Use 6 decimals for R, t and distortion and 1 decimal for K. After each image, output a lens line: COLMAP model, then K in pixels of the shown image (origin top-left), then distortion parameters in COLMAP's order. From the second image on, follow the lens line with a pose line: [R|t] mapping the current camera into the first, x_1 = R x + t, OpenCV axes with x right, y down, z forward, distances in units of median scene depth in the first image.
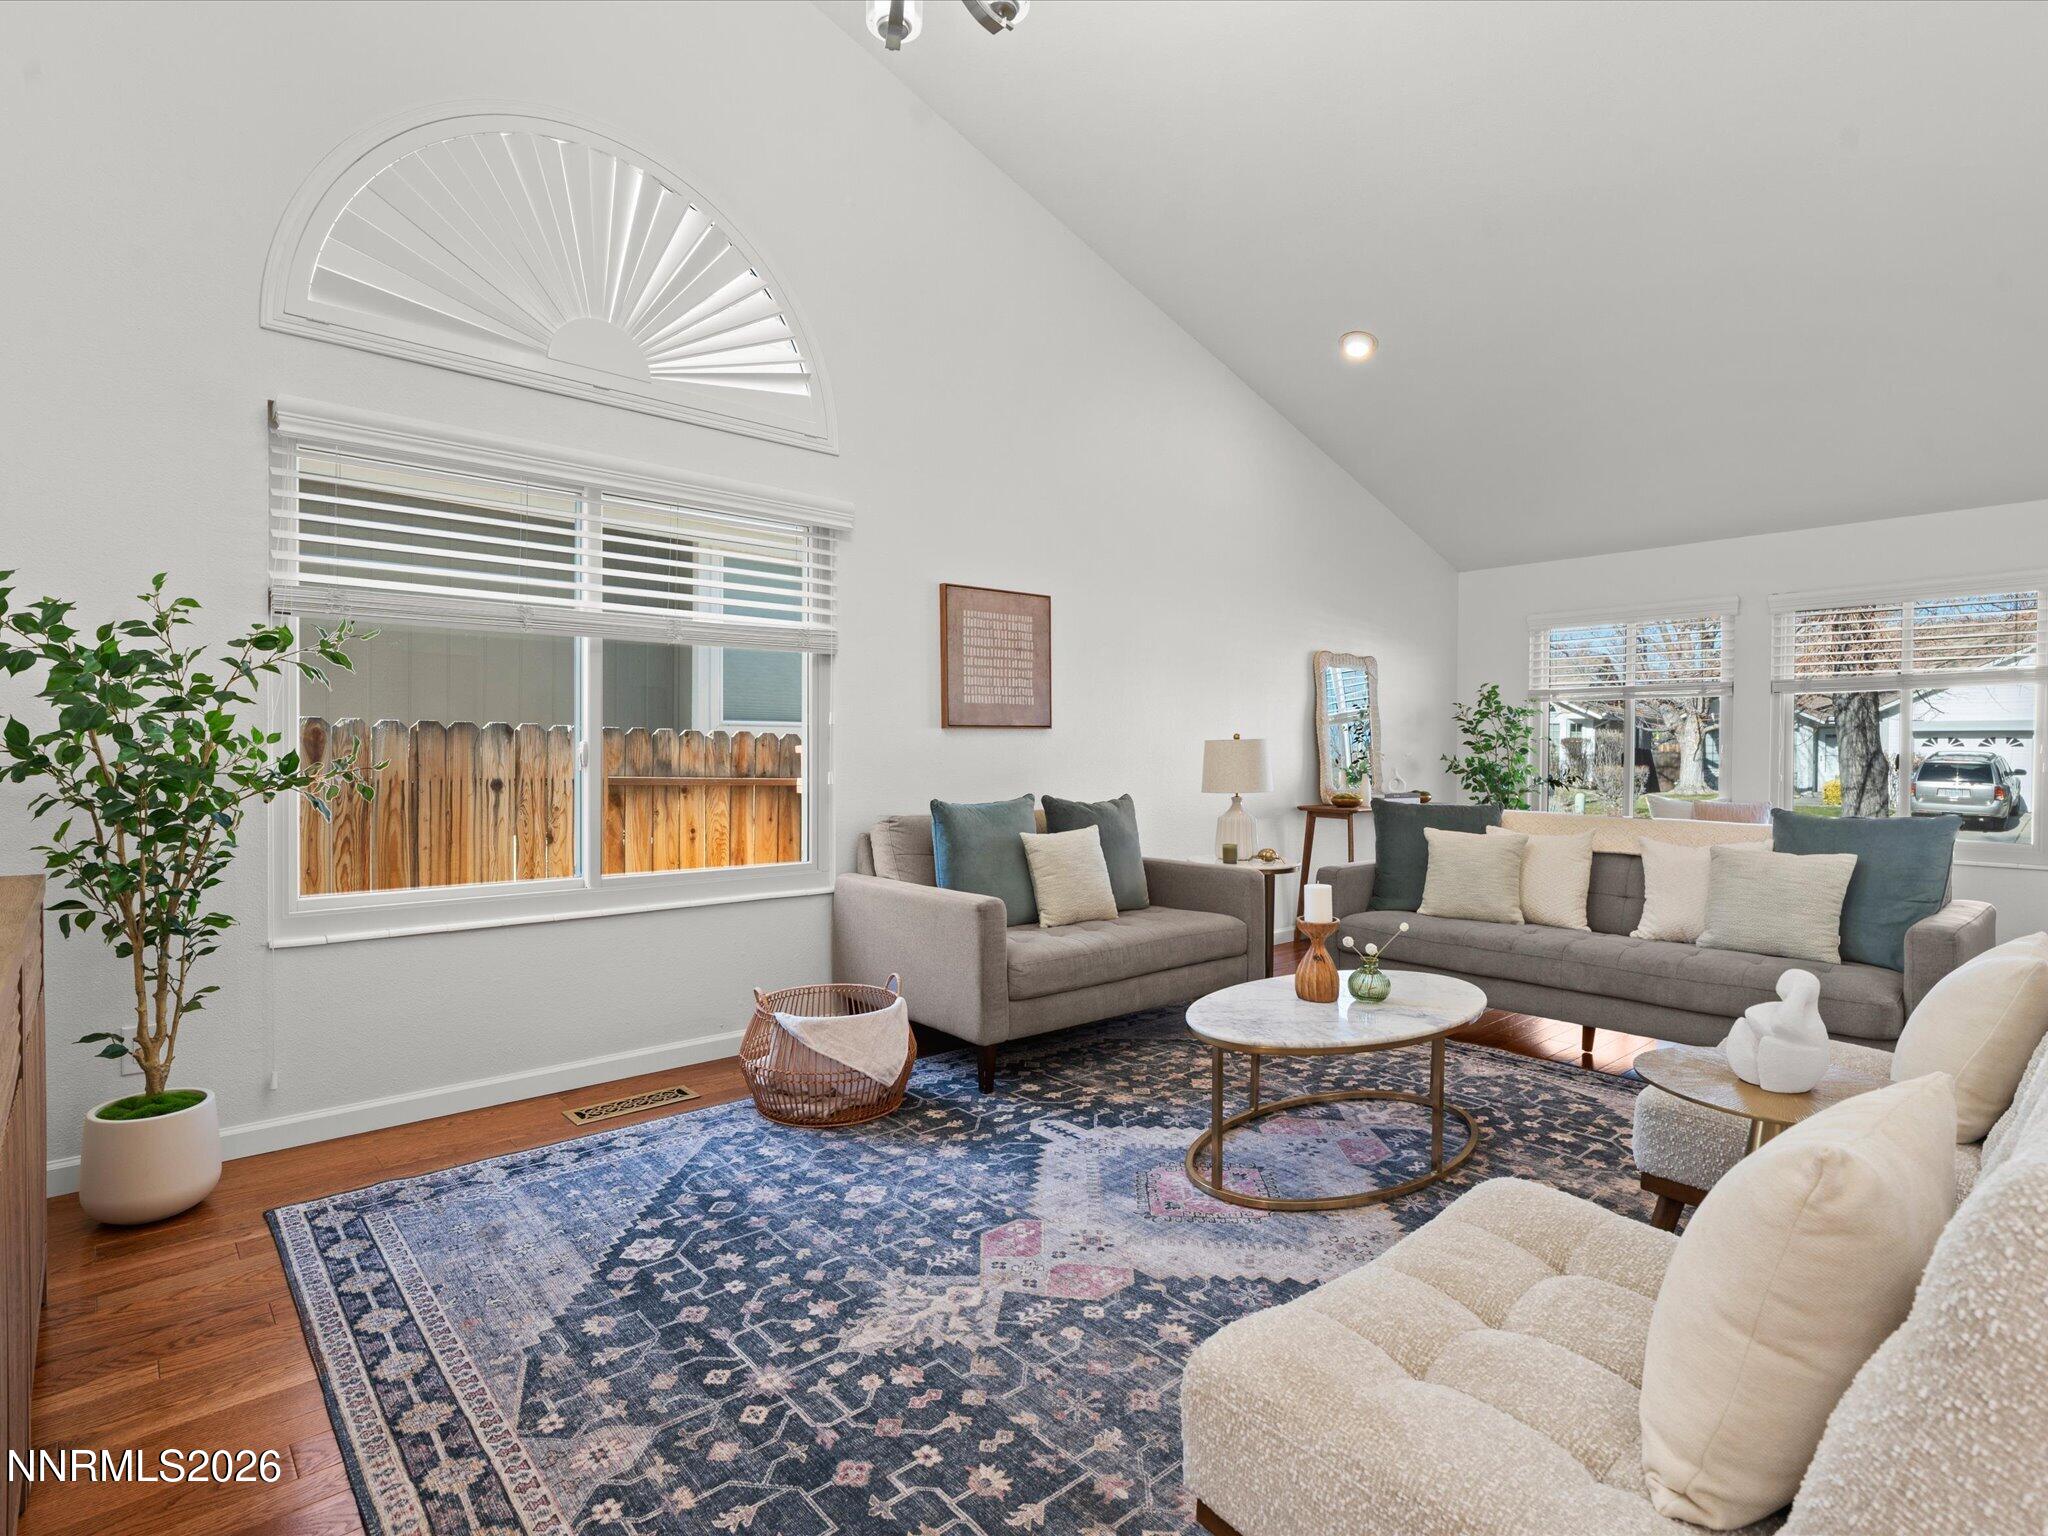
lens RADIAL K [[1030.8, 0, 1025.8], [0, 1030.8, 756.7], [0, 0, 1]] dist [-0.004457, 0.000217]
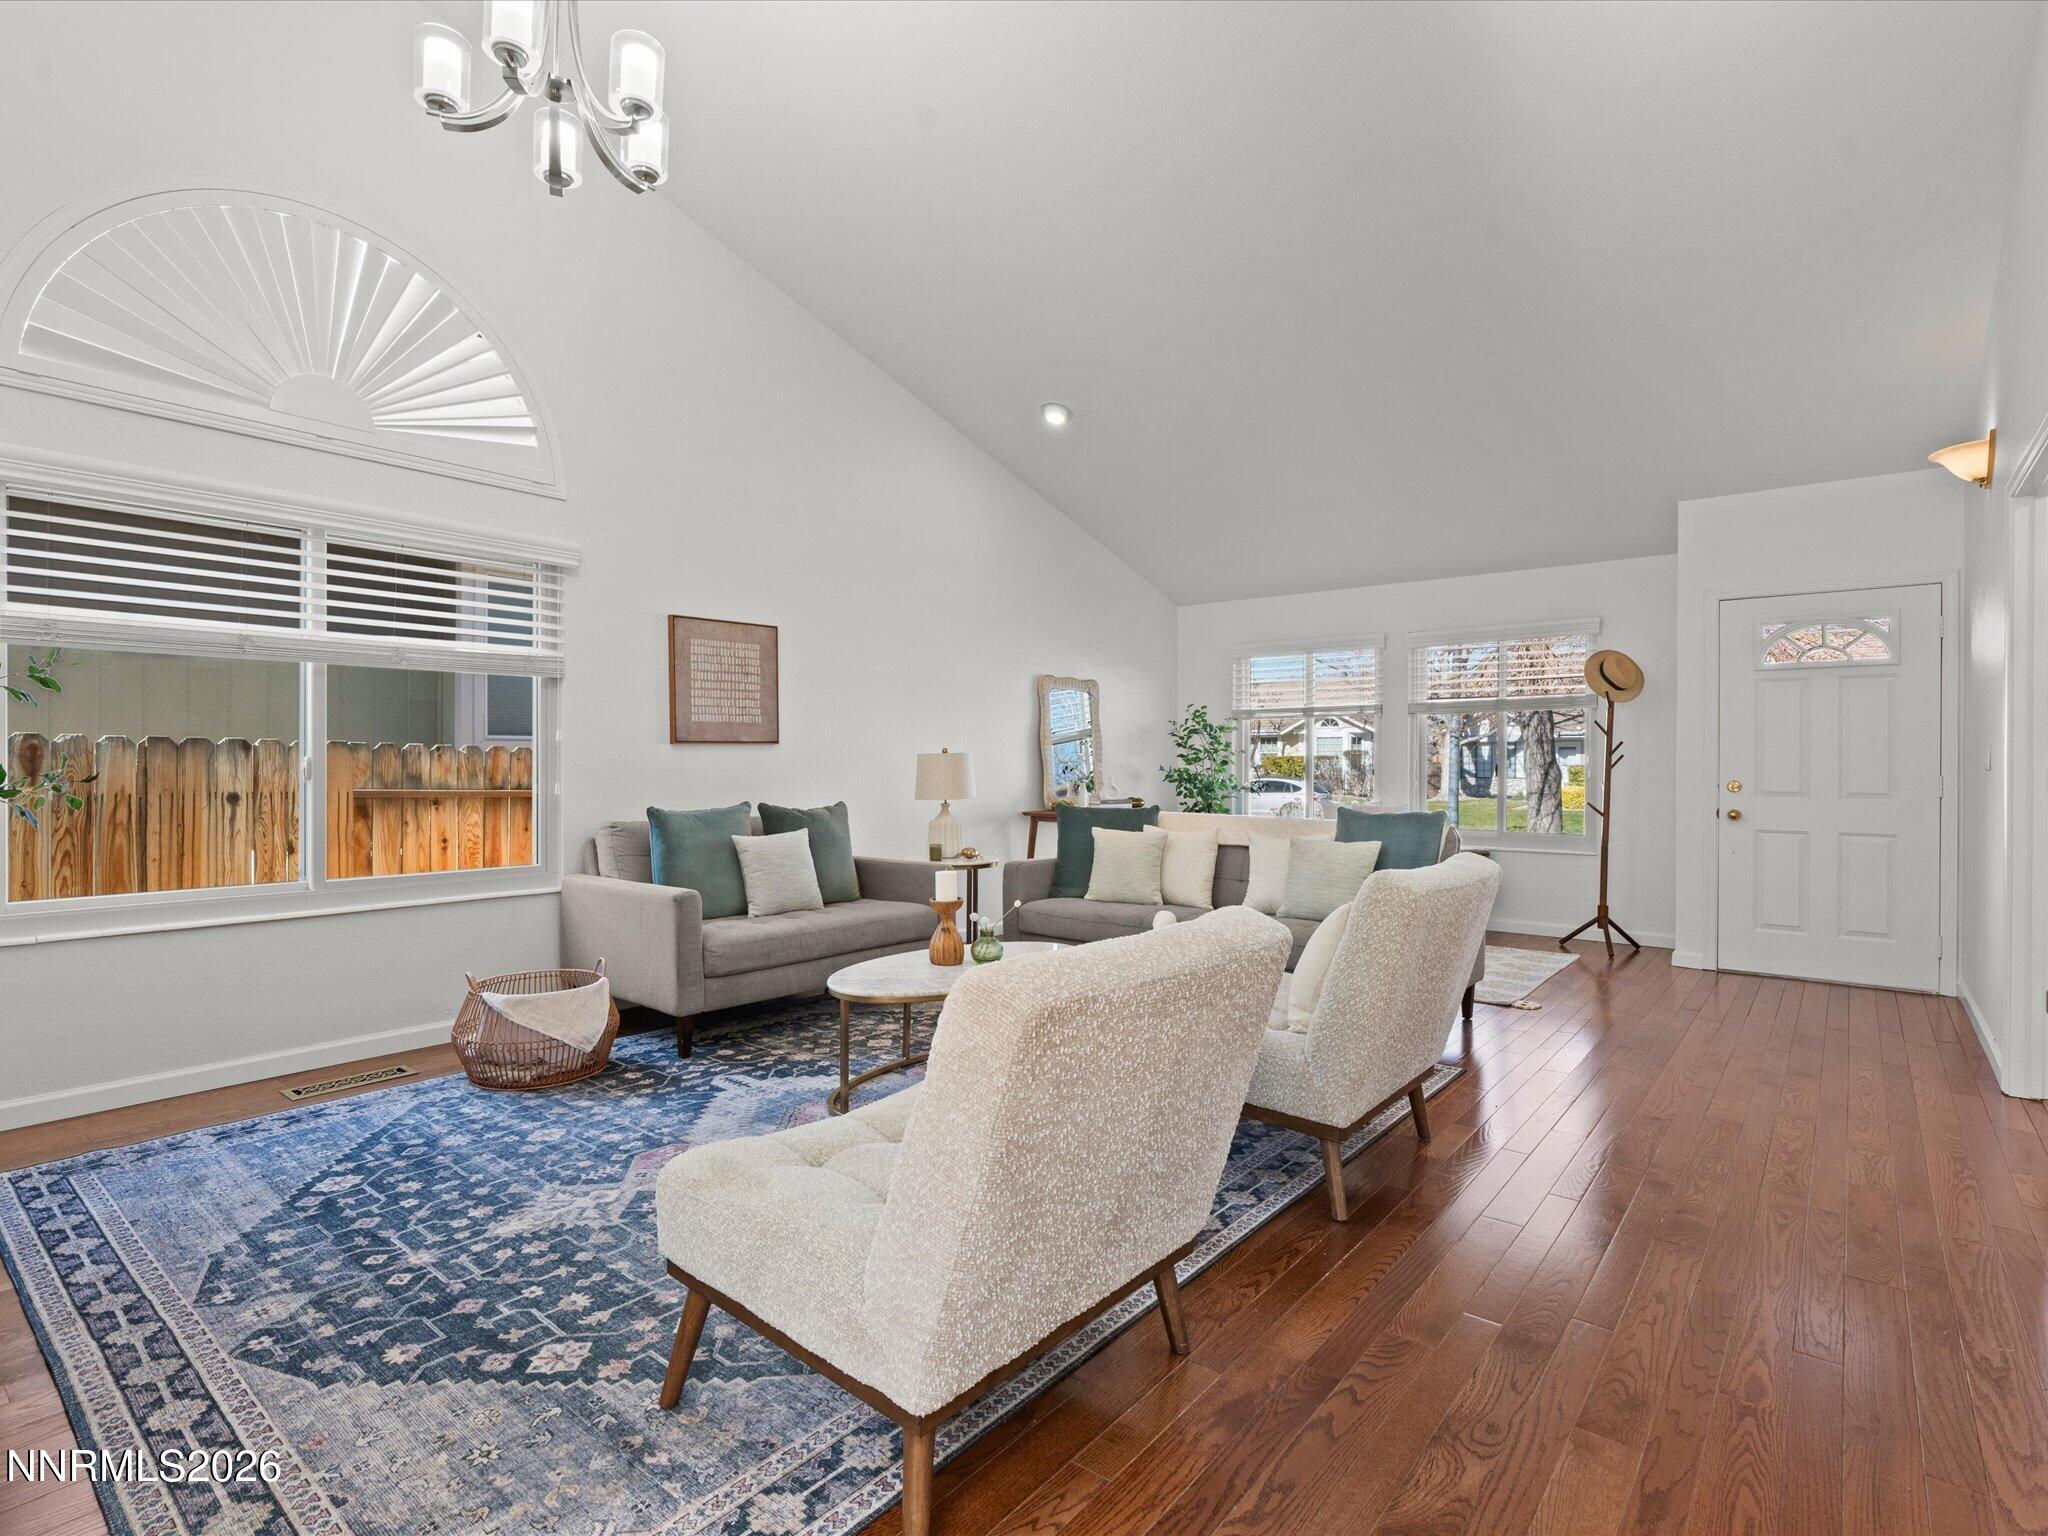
lens RADIAL K [[1019.4, 0, 1018.4], [0, 1019.4, 760.8], [0, 0, 1]] dist [-0.001430, 0.001071]
pose [[0.987798, -0.002808, 0.155713, 0.150639], [0.004049, 0.999963, -0.007654, 0.000950], [-0.155686, 0.008191, 0.987773, -0.191891]]
